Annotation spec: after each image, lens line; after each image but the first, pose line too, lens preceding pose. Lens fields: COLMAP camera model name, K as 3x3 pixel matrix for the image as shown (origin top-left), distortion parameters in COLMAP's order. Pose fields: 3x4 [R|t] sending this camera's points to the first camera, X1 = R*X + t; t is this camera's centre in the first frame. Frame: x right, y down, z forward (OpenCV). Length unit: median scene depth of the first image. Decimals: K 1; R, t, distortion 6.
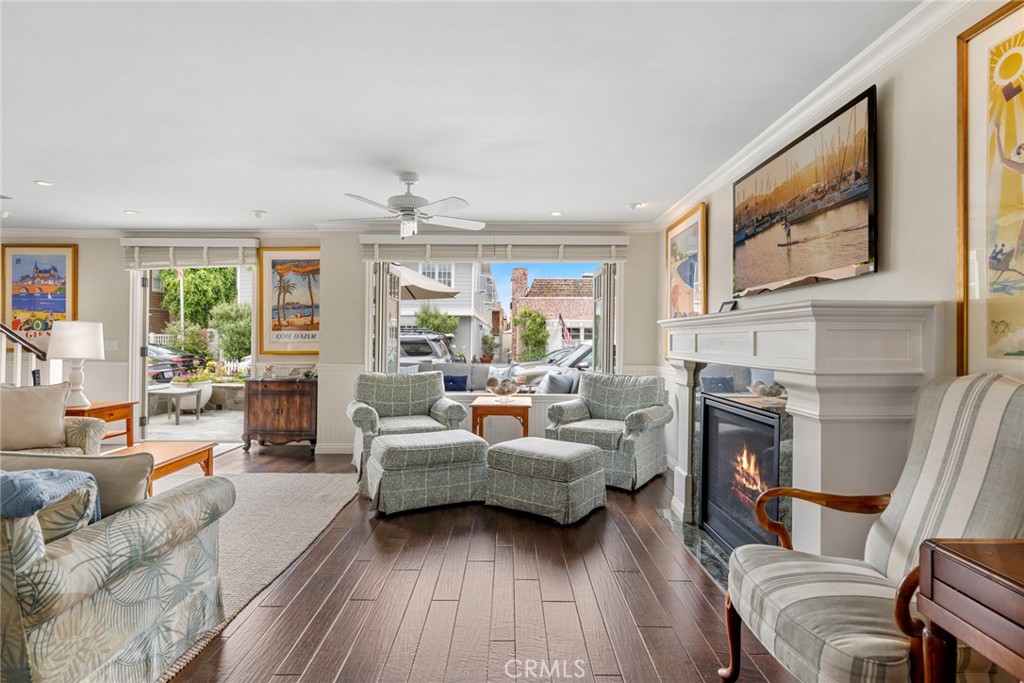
lens RADIAL K [[484.9, 0, 511.6], [0, 484.9, 332.9], [0, 0, 1]] dist [0.000864, -0.000254]
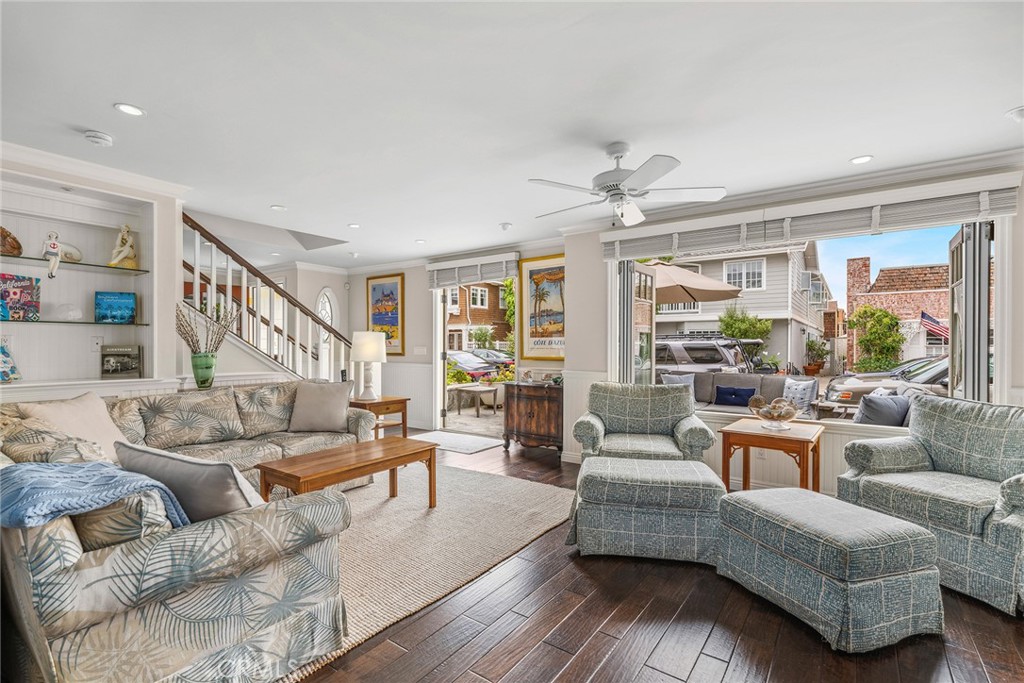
lens RADIAL K [[463.5, 0, 512.0], [0, 463.5, 341.5], [0, 0, 1]] dist [-0.000037, 0.000132]
pose [[0.806230, -0.007040, -0.591560, 0.080993], [0.009872, 0.999950, 0.001554, 0.002451], [0.591520, -0.007093, 0.806259, 0.191118]]
